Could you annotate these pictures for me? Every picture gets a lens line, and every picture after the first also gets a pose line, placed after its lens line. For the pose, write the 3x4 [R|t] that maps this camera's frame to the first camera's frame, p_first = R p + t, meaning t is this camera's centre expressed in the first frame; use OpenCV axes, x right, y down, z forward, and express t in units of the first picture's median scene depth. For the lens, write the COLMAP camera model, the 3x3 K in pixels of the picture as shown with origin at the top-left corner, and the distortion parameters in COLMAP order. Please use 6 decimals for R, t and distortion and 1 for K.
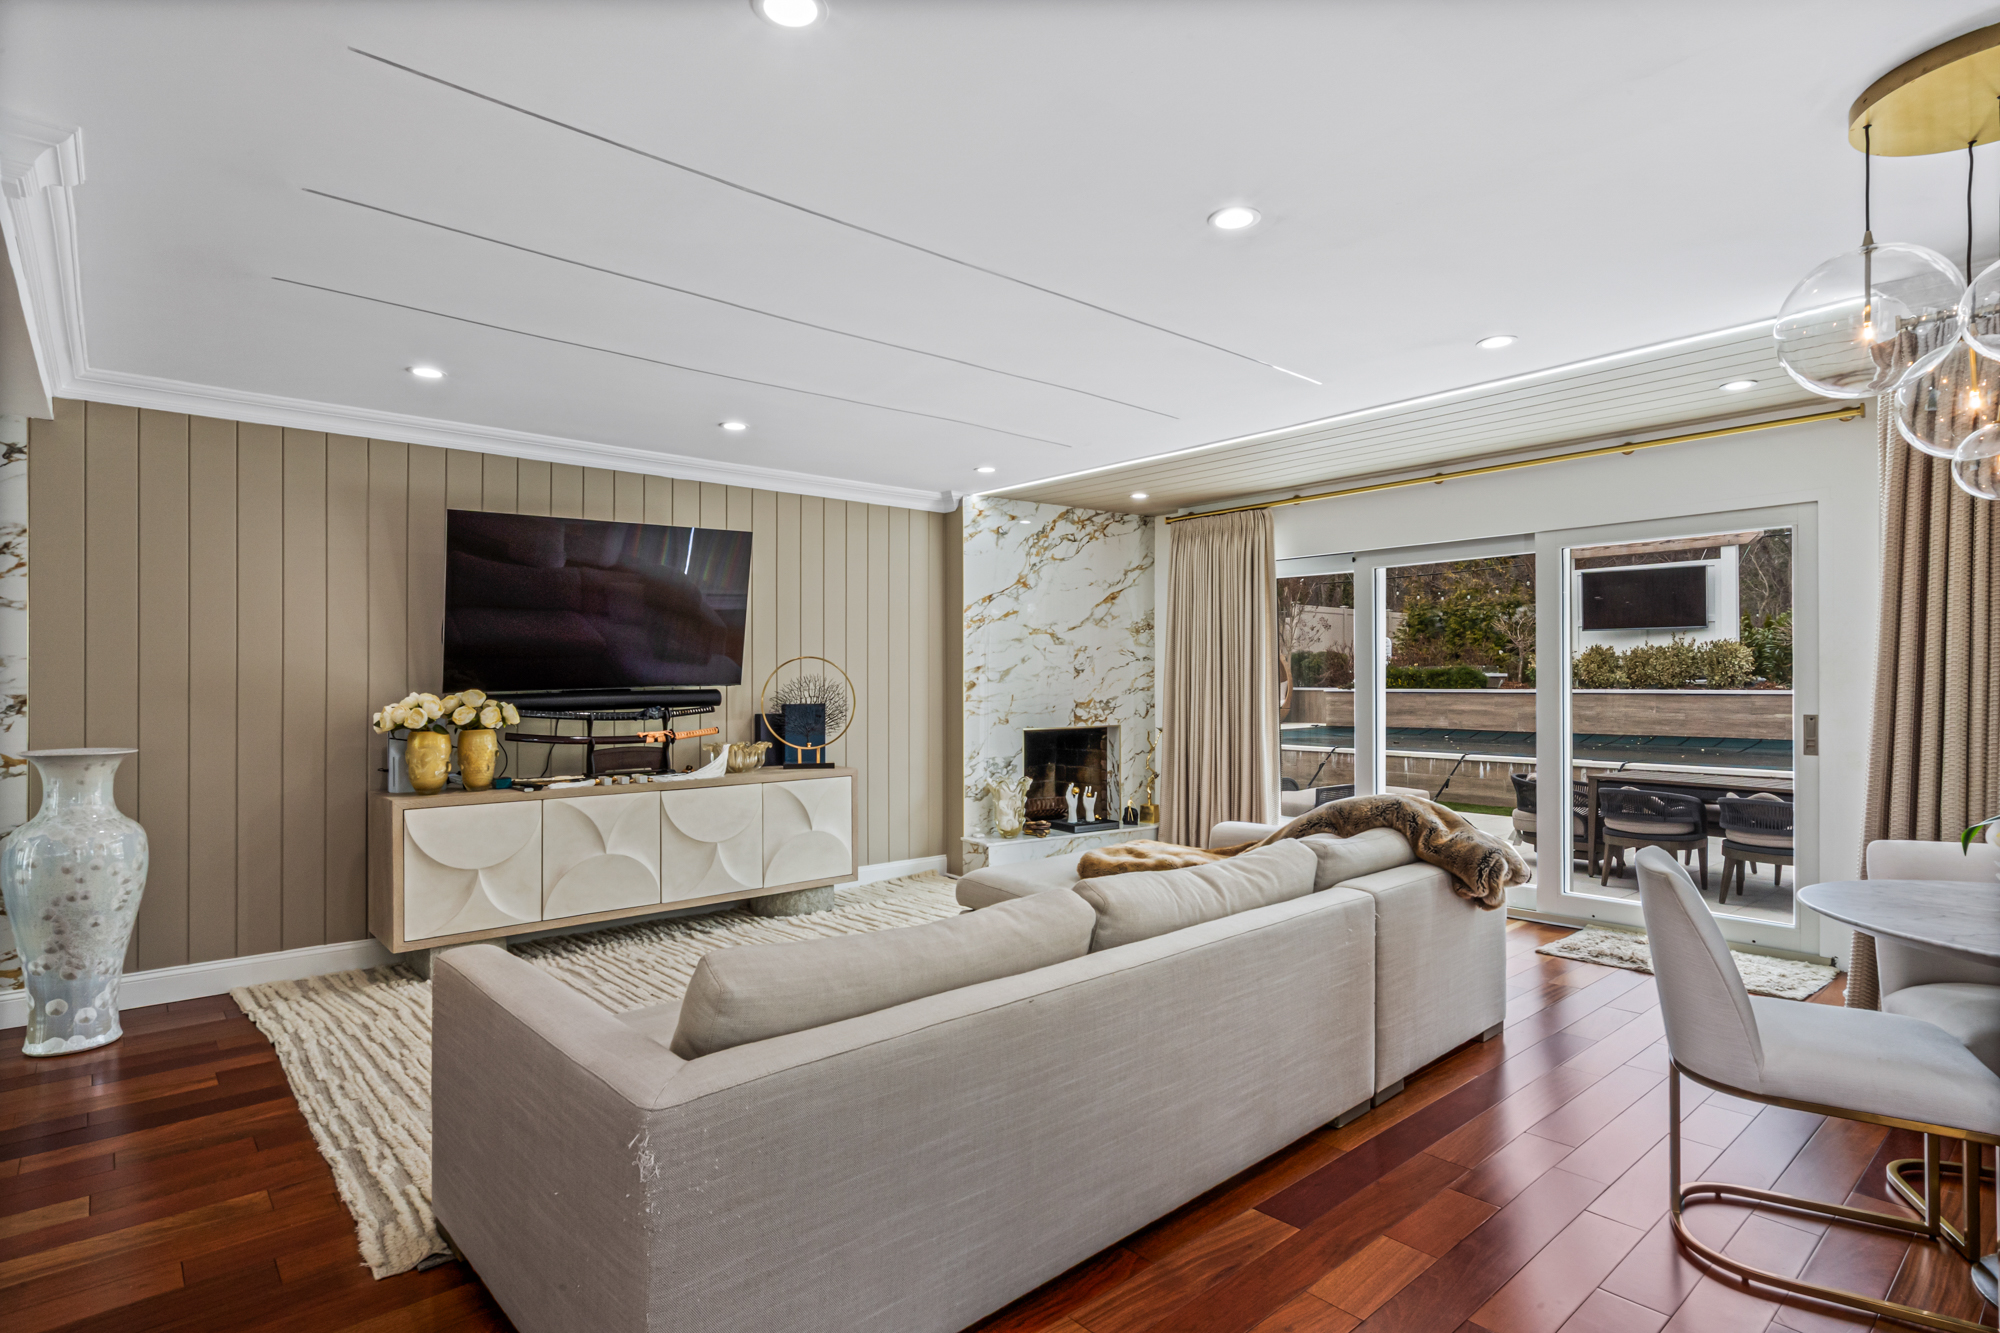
lens RADIAL K [[1026.3, 0, 1000.0], [0, 1026.3, 666.5], [0, 0, 1]] dist [-0.001806, -0.000388]
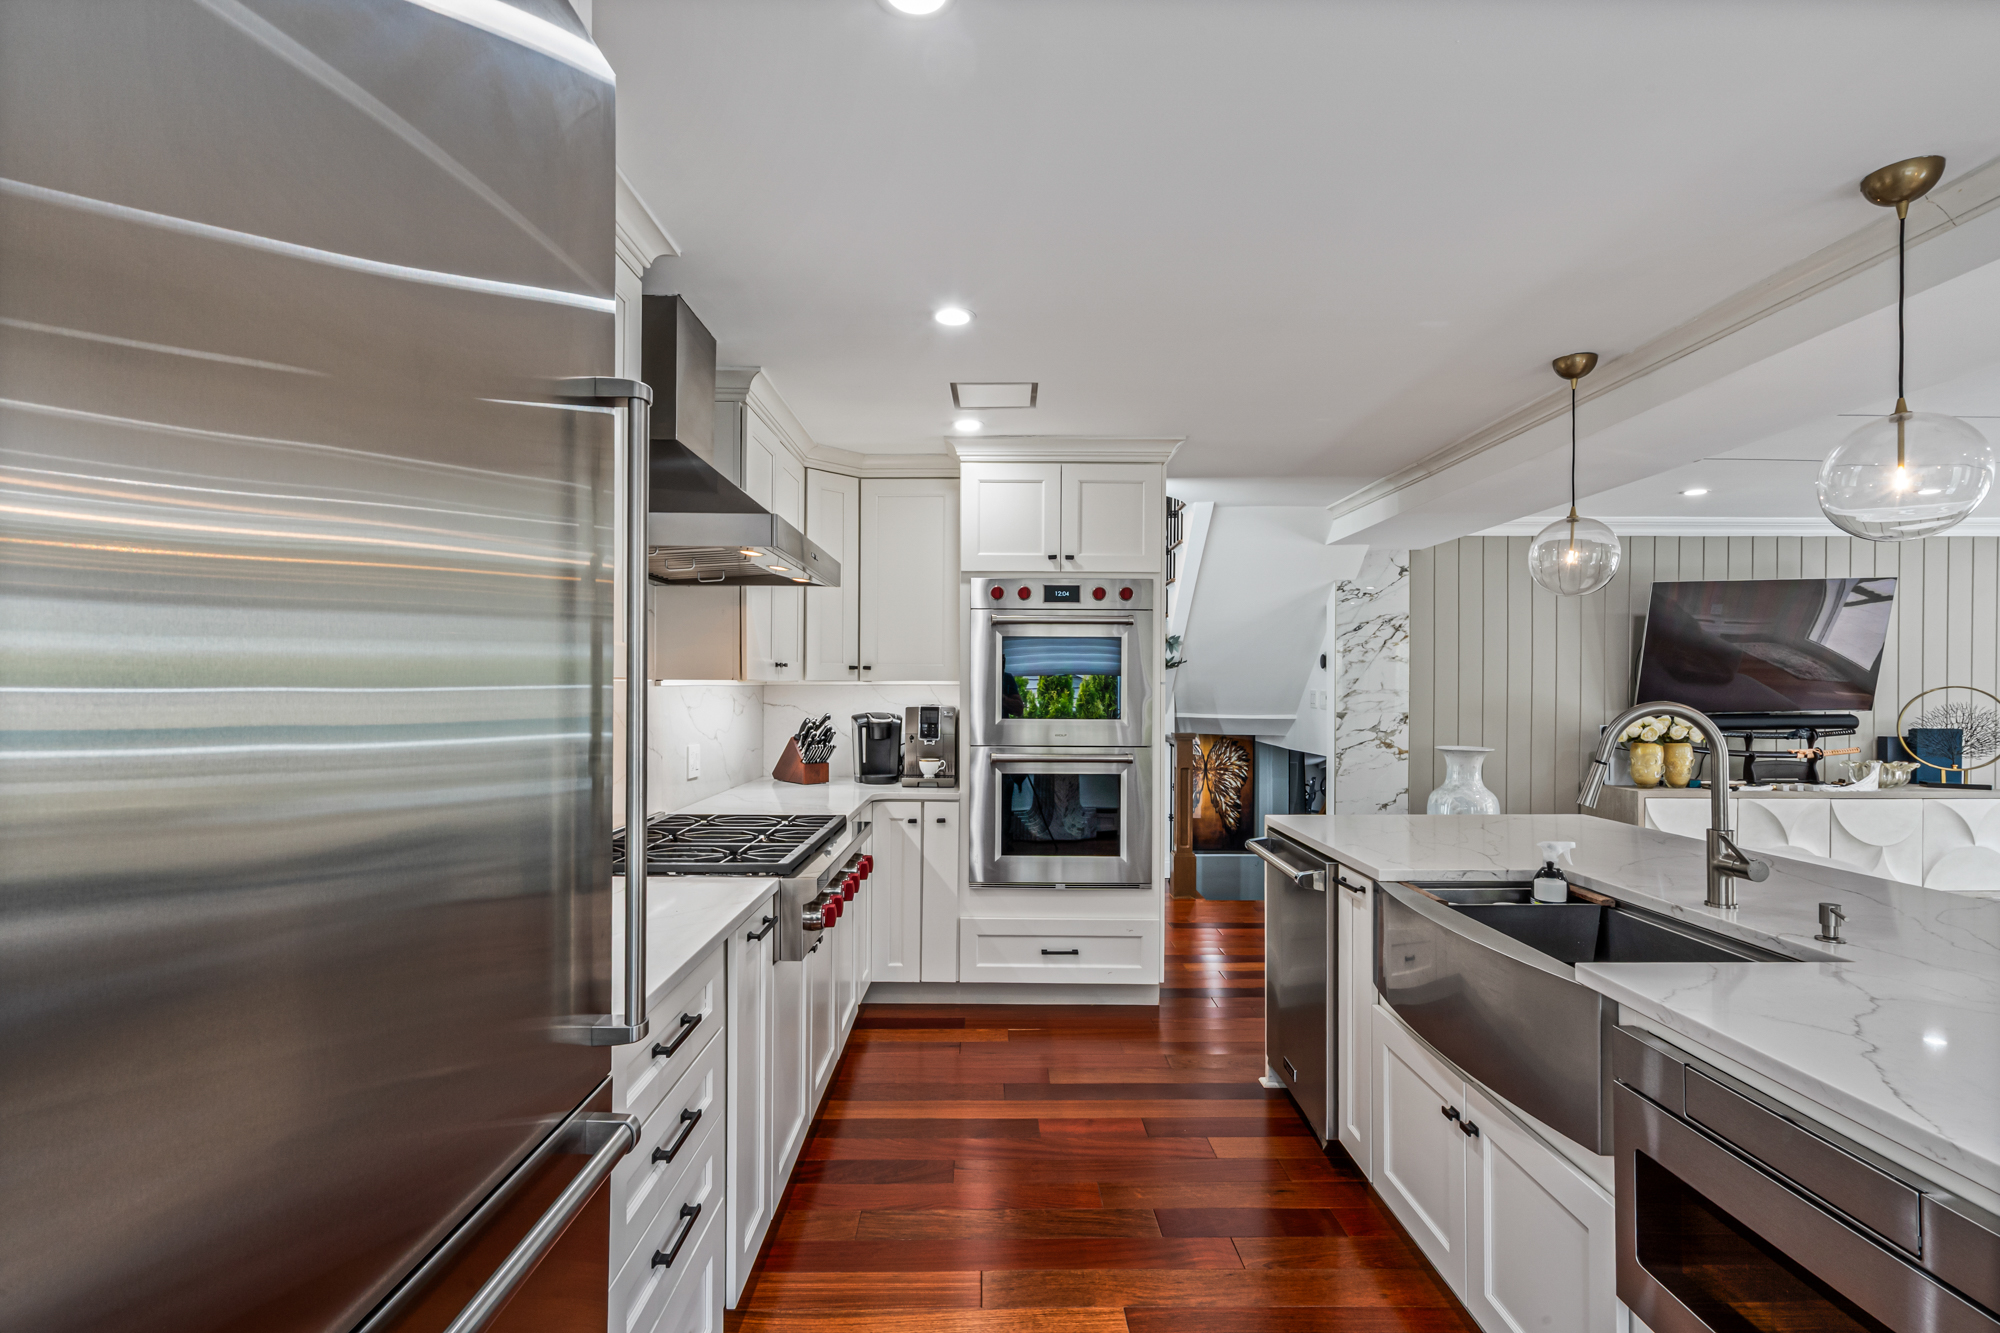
lens RADIAL K [[922.9, 0, 994.4], [0, 922.9, 675.8], [0, 0, 1]] dist [-0.001279, -0.000333]
pose [[0.752856, -0.001023, -0.658185, -0.295697], [0.004329, 0.999985, 0.003397, -0.027098], [0.658171, -0.005407, 0.752849, -0.394133]]
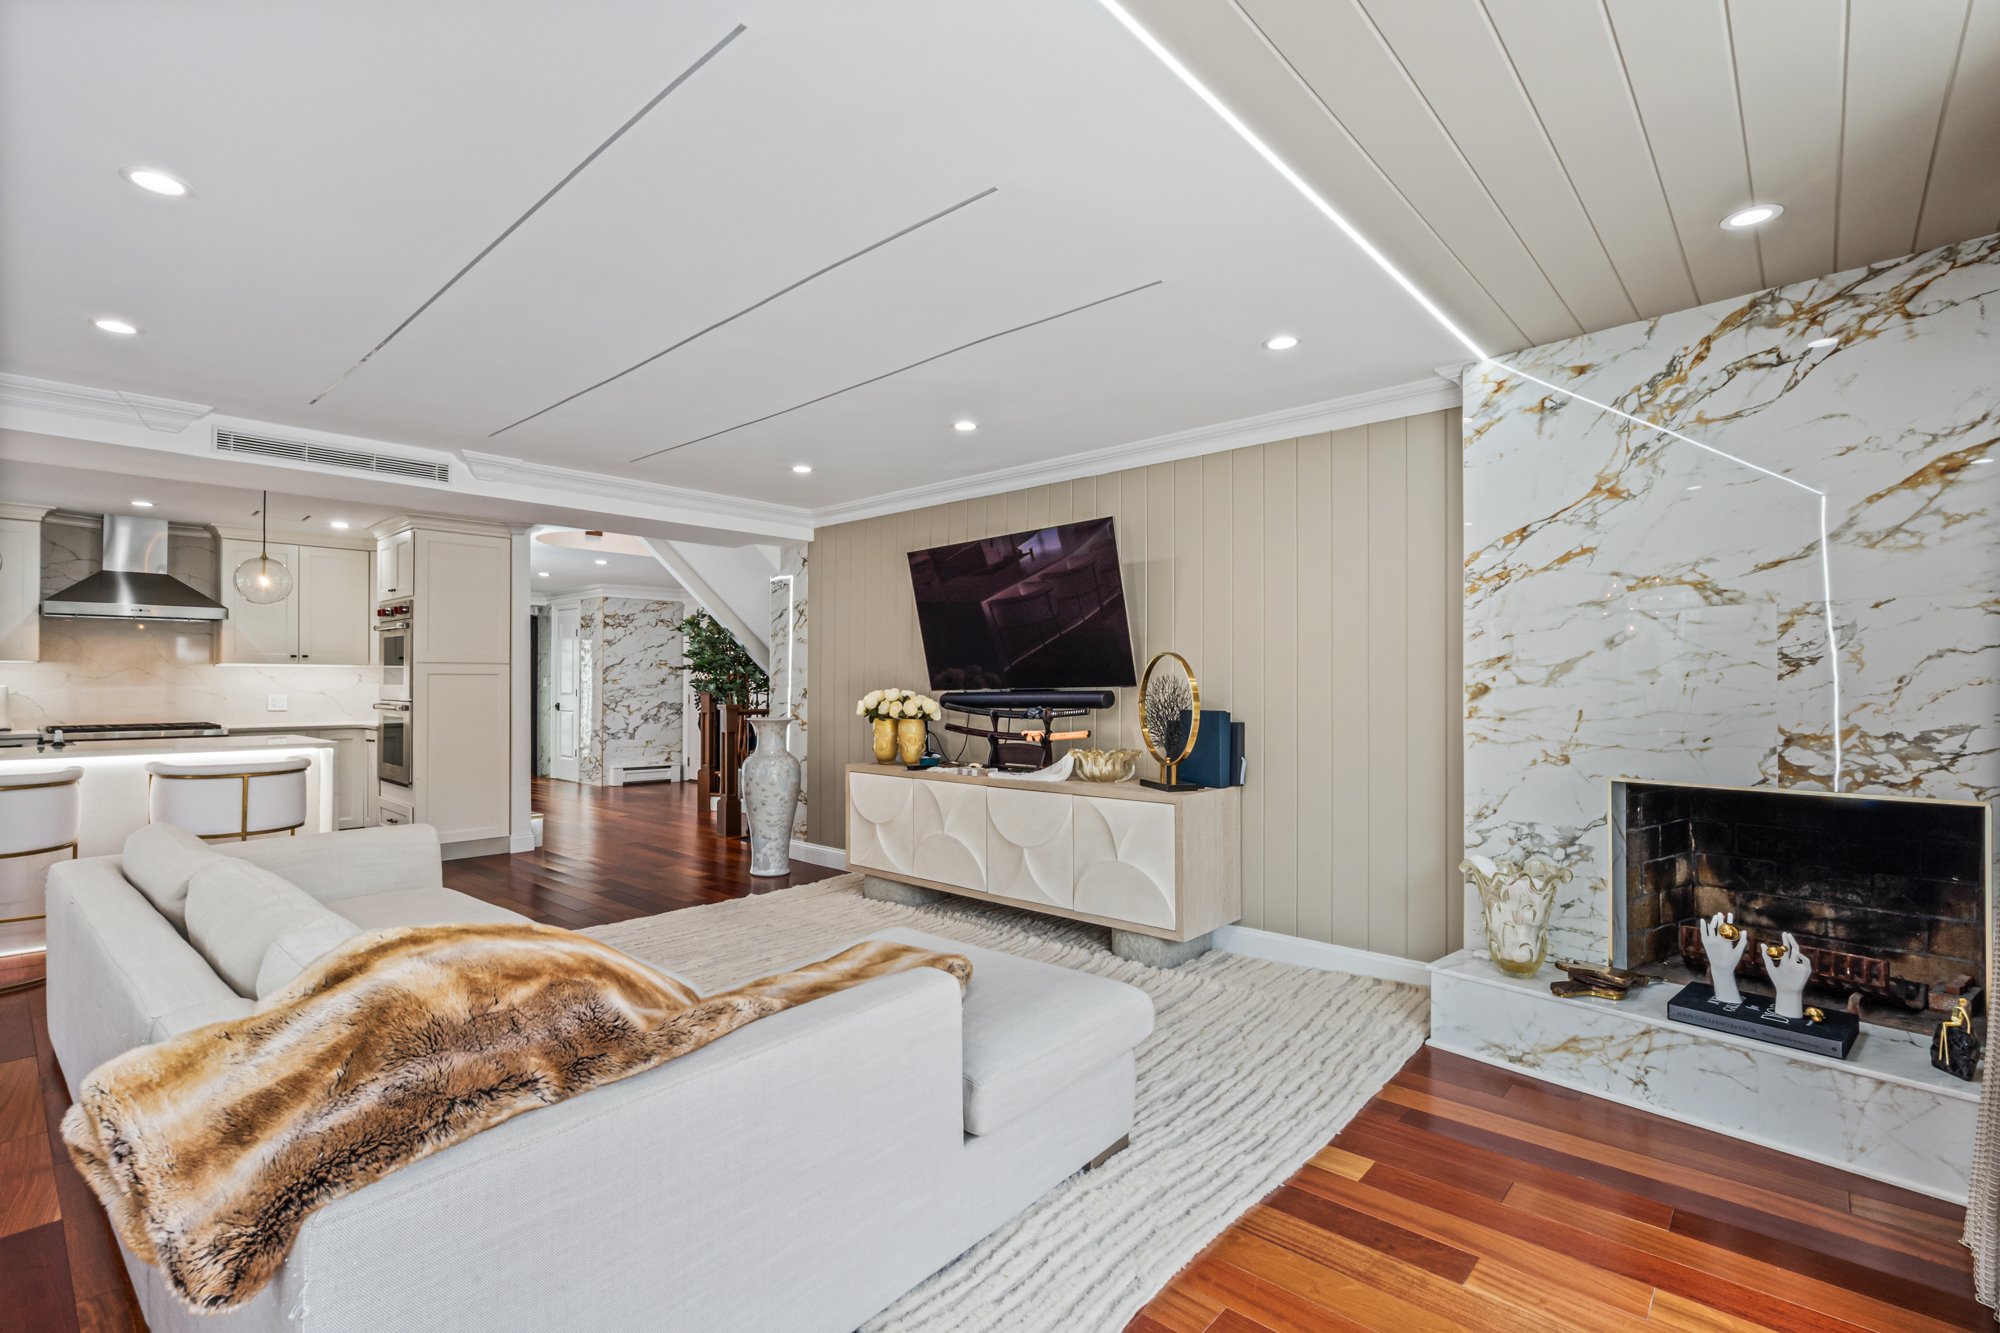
lens RADIAL K [[922.9, 0, 994.4], [0, 922.9, 675.8], [0, 0, 1]] dist [-0.001279, -0.000333]
pose [[0.109246, -0.003513, -0.994009, 0.509810], [0.013377, 0.999908, -0.002064, 0.008148], [0.993925, -0.013072, 0.109283, 0.747283]]
